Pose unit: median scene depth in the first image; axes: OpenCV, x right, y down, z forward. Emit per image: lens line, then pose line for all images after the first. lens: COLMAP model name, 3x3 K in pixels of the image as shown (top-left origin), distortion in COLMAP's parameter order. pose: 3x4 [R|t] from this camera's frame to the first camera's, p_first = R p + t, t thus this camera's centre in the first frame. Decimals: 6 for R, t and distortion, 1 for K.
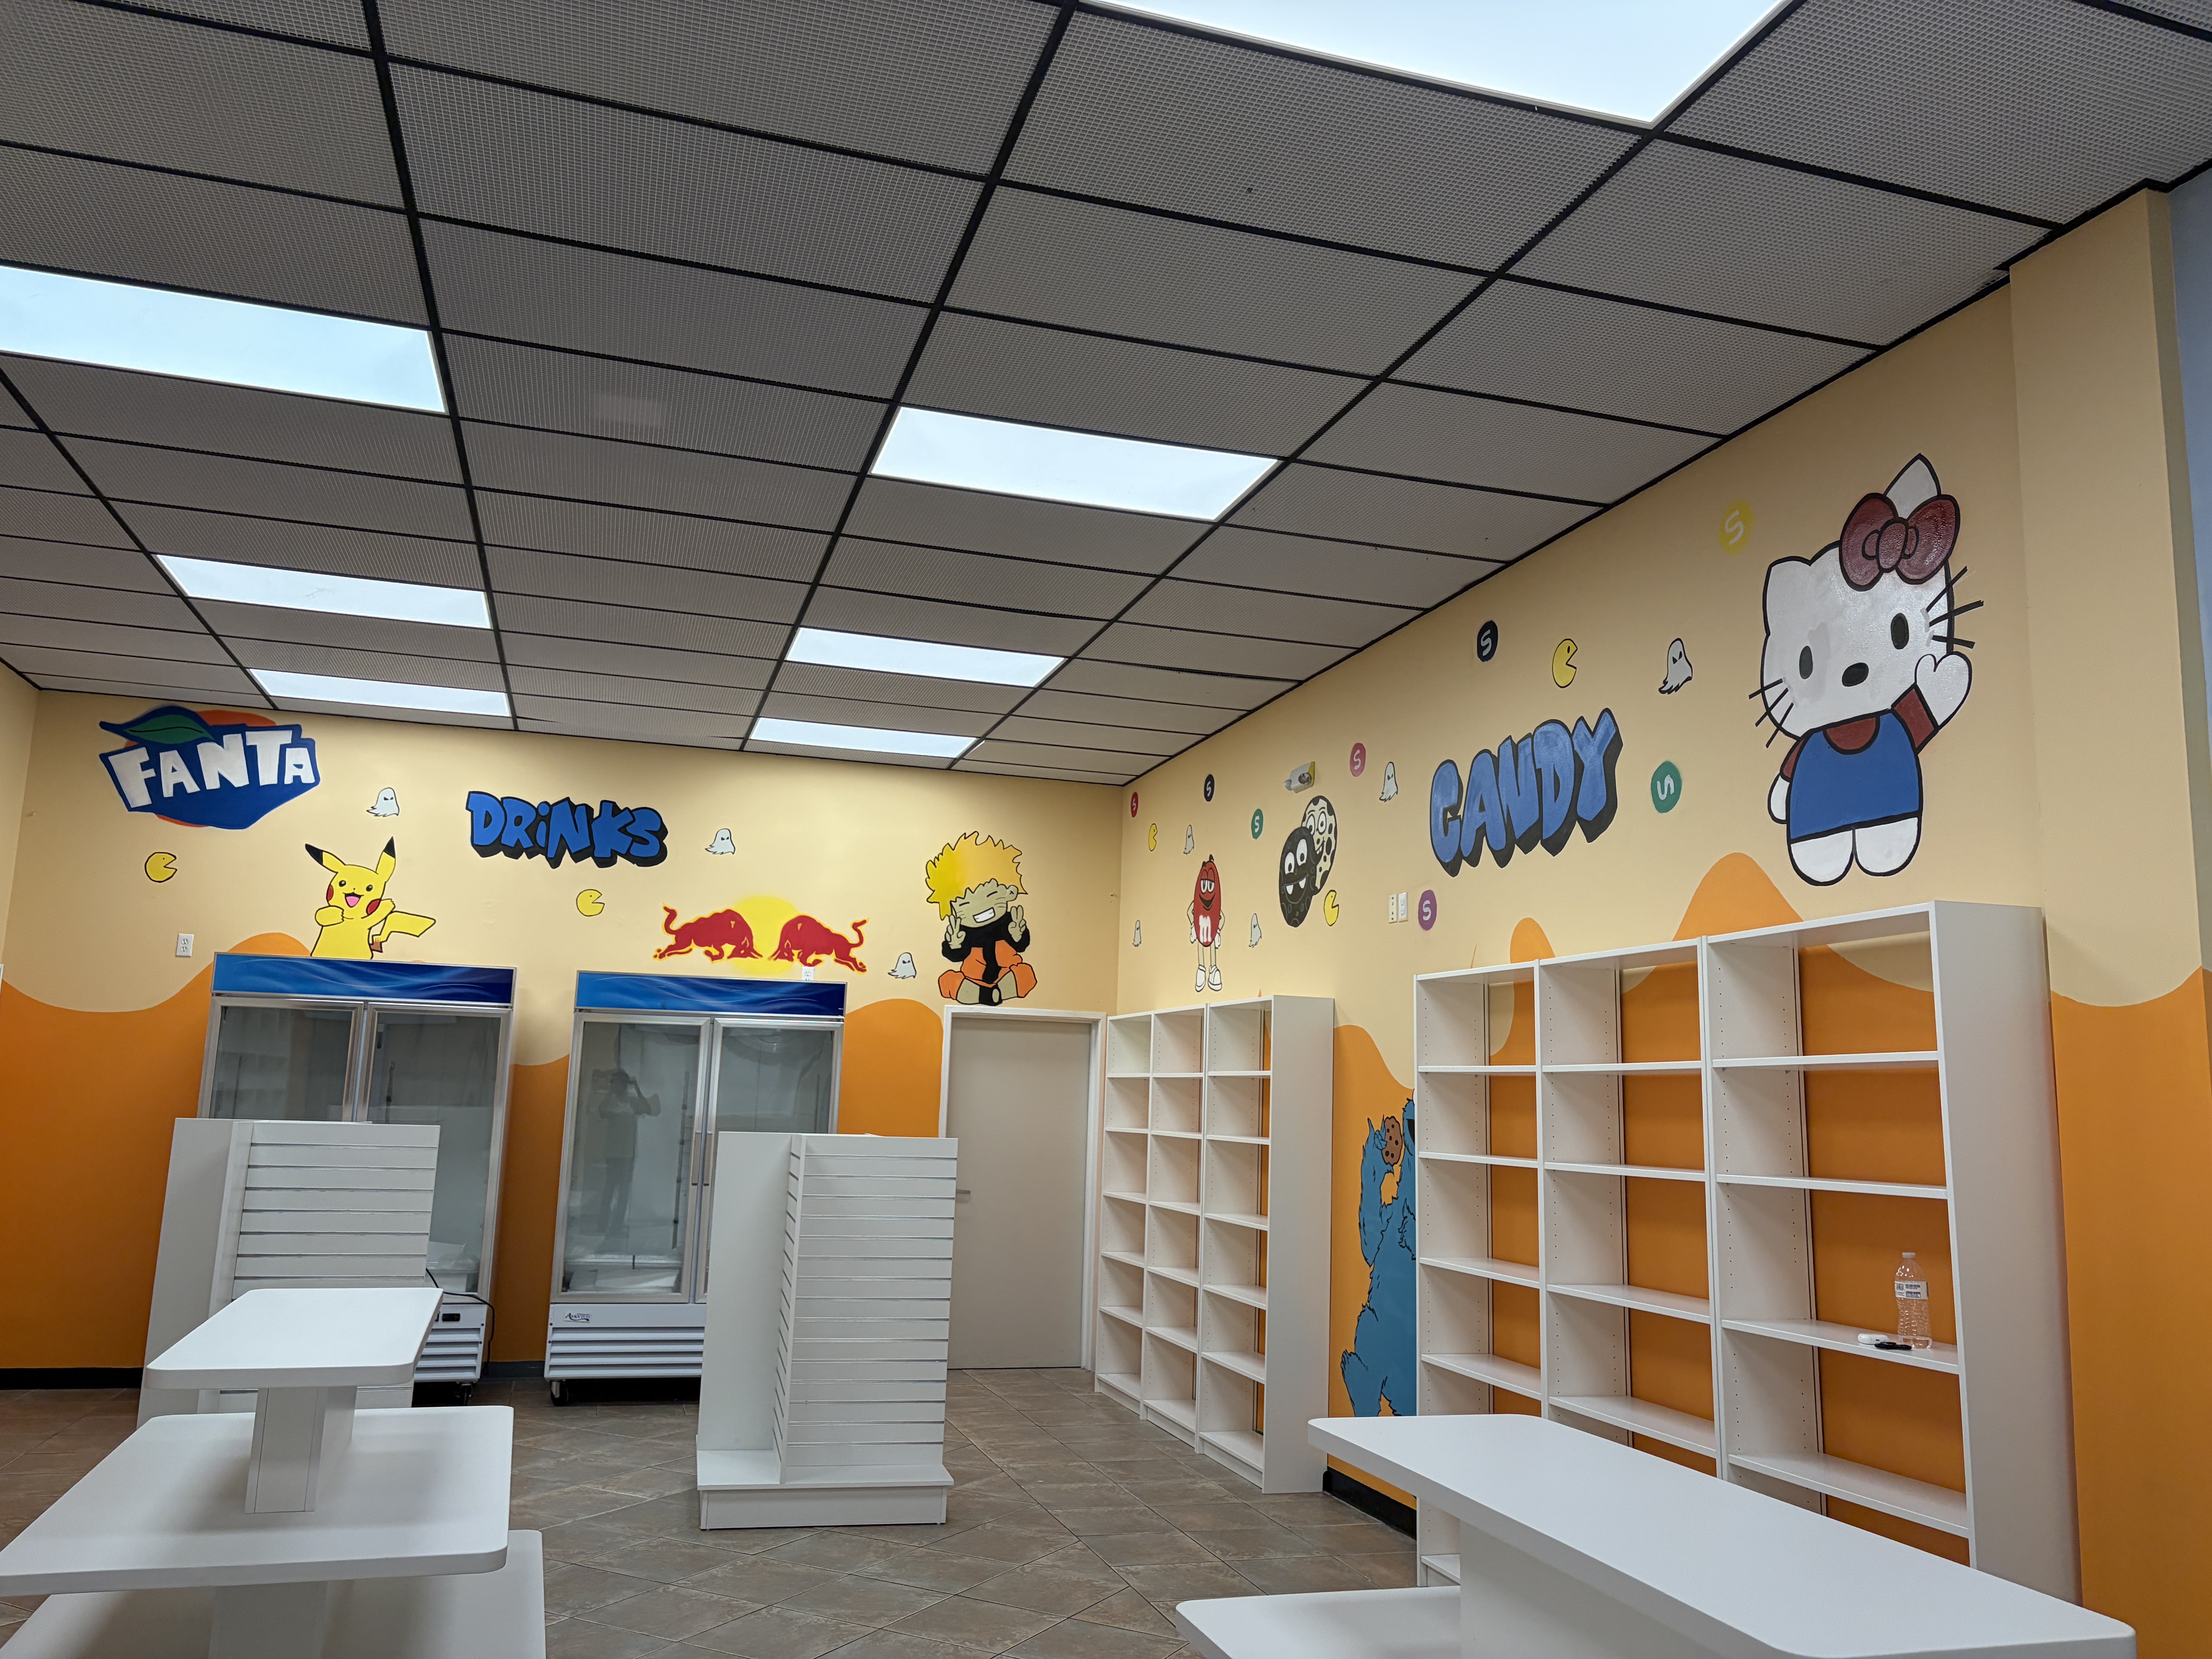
lens RADIAL K [[1682.4, 0, 1089.0], [0, 1682.4, 835.8], [0, 0, 1]] dist [0.052611, -0.036651]
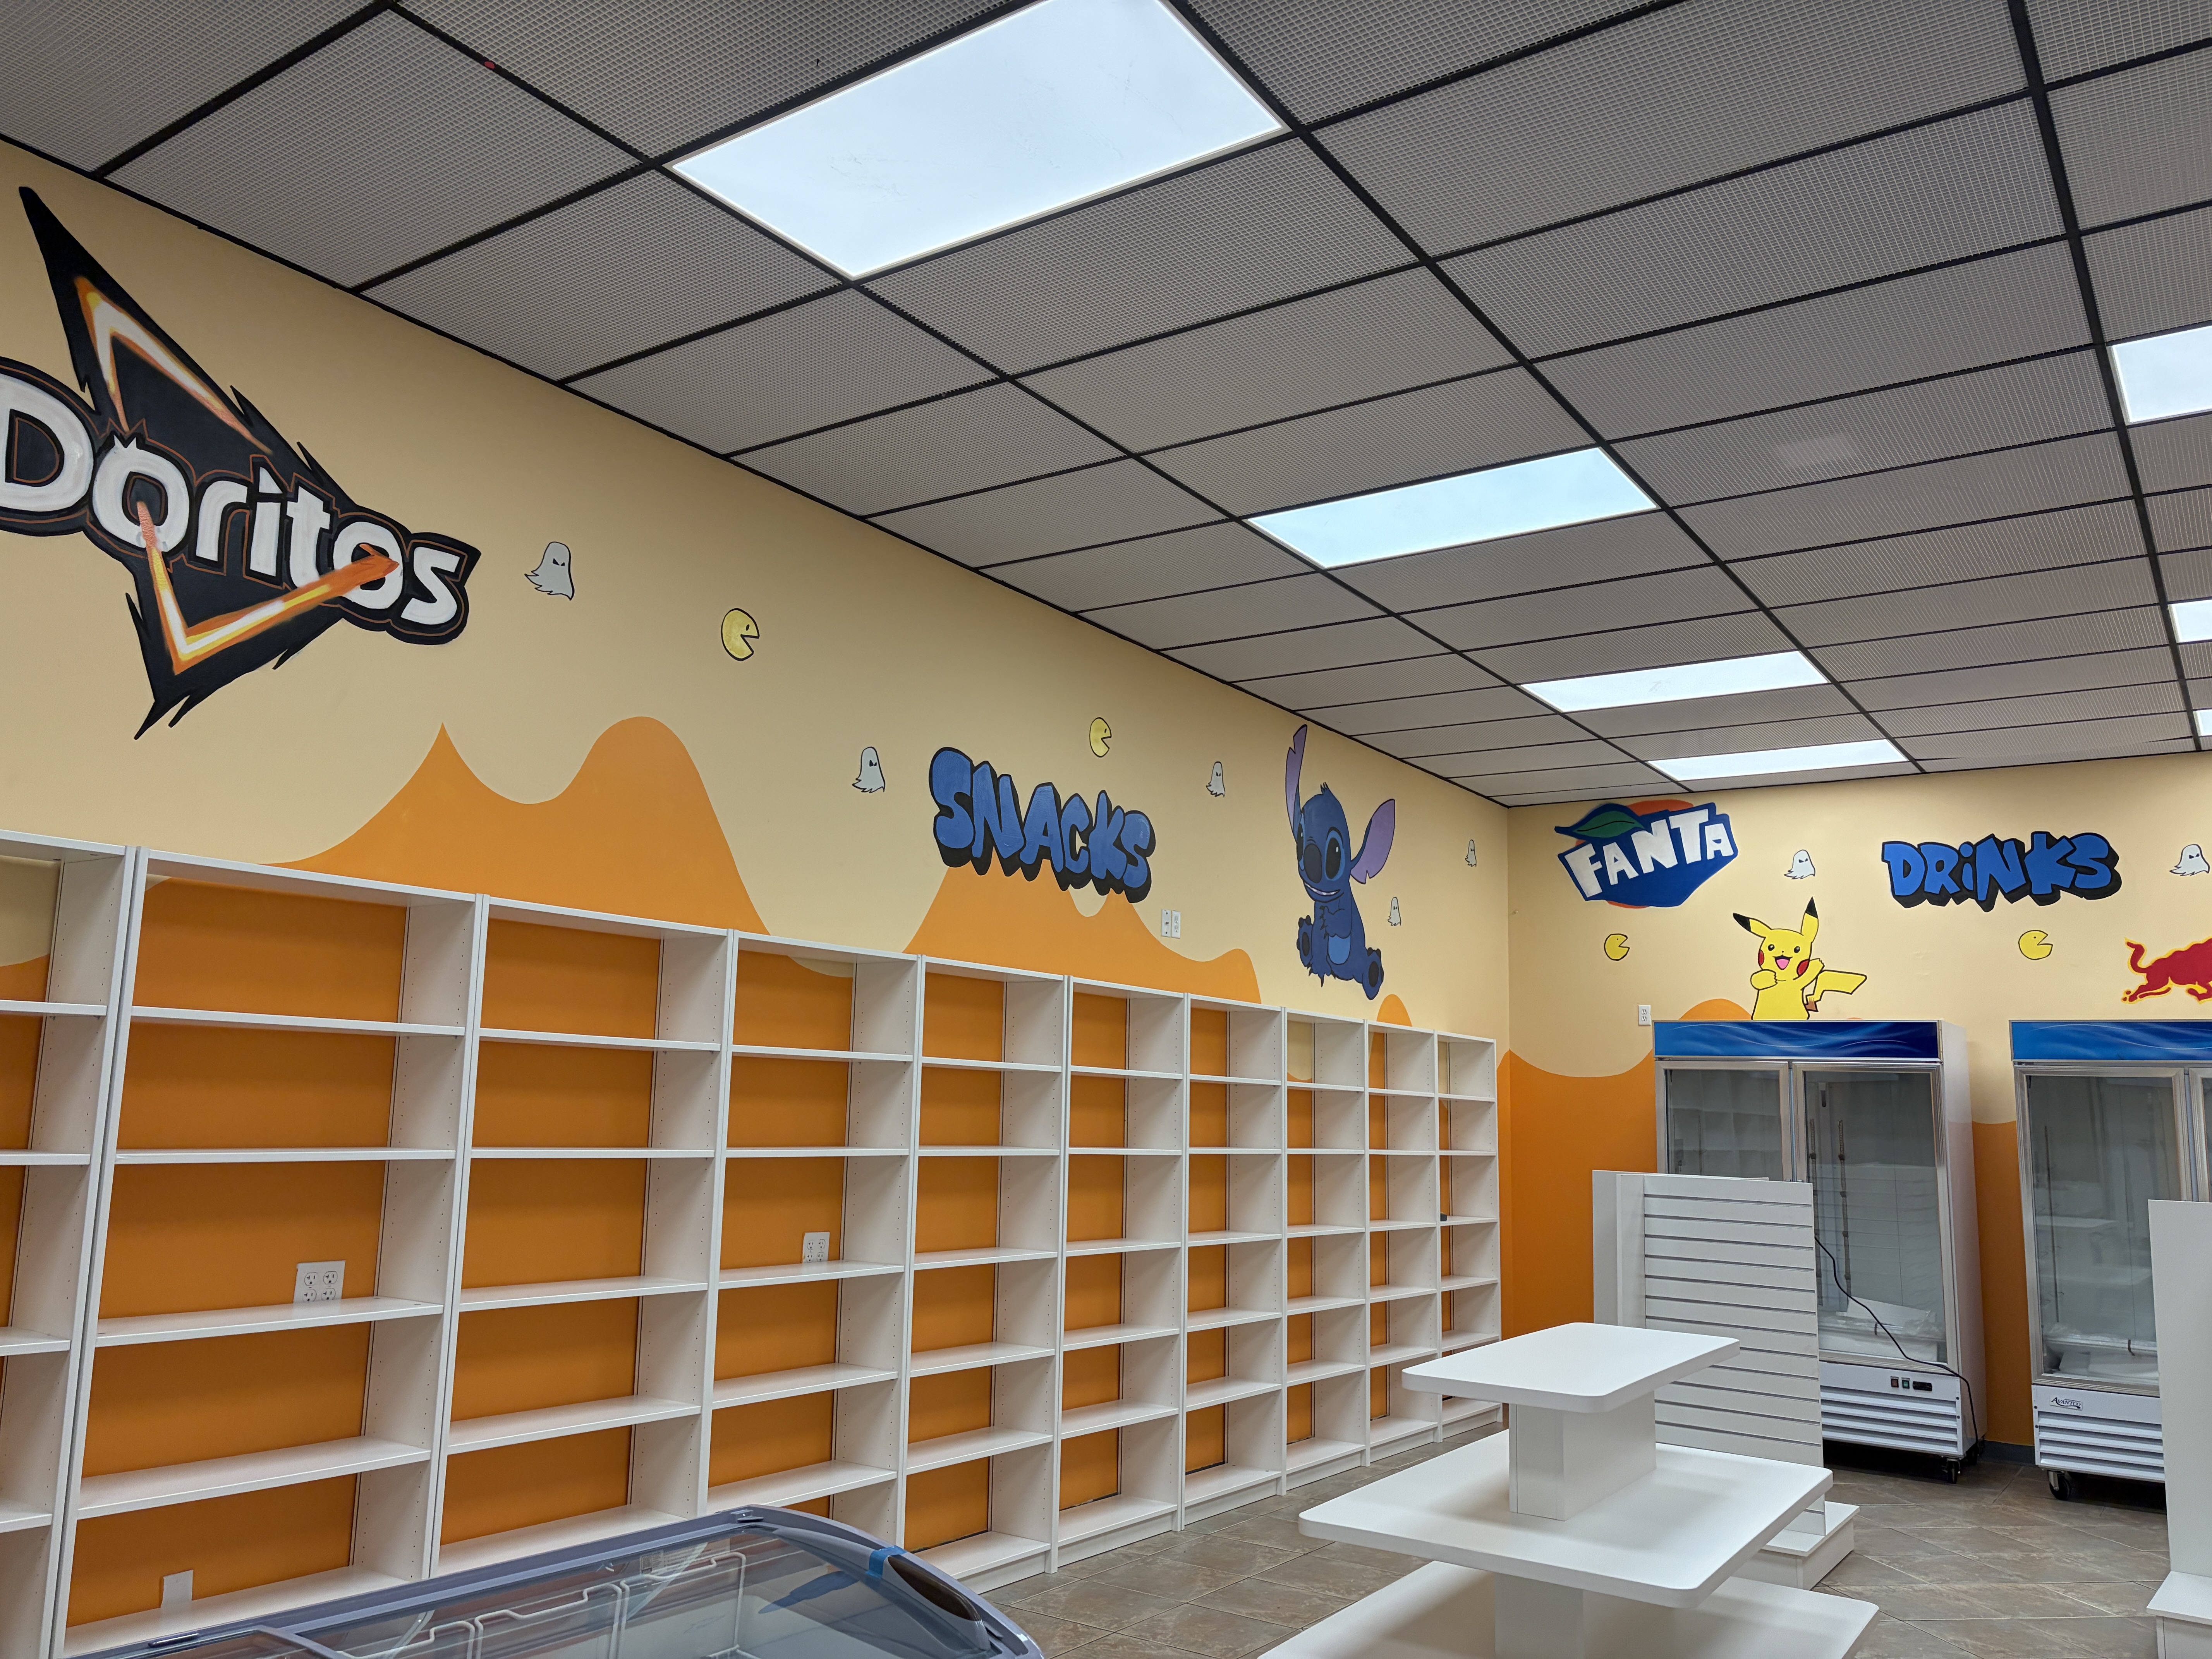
lens RADIAL K [[1682.4, 0, 1108.7], [0, 1682.4, 814.7], [0, 0, 1]] dist [0.052611, -0.036651]
pose [[0.635948, -0.149771, -0.757059, 0.115771], [0.113309, 0.988477, -0.100371, 0.006870], [0.763368, -0.021951, 0.645591, 0.026708]]
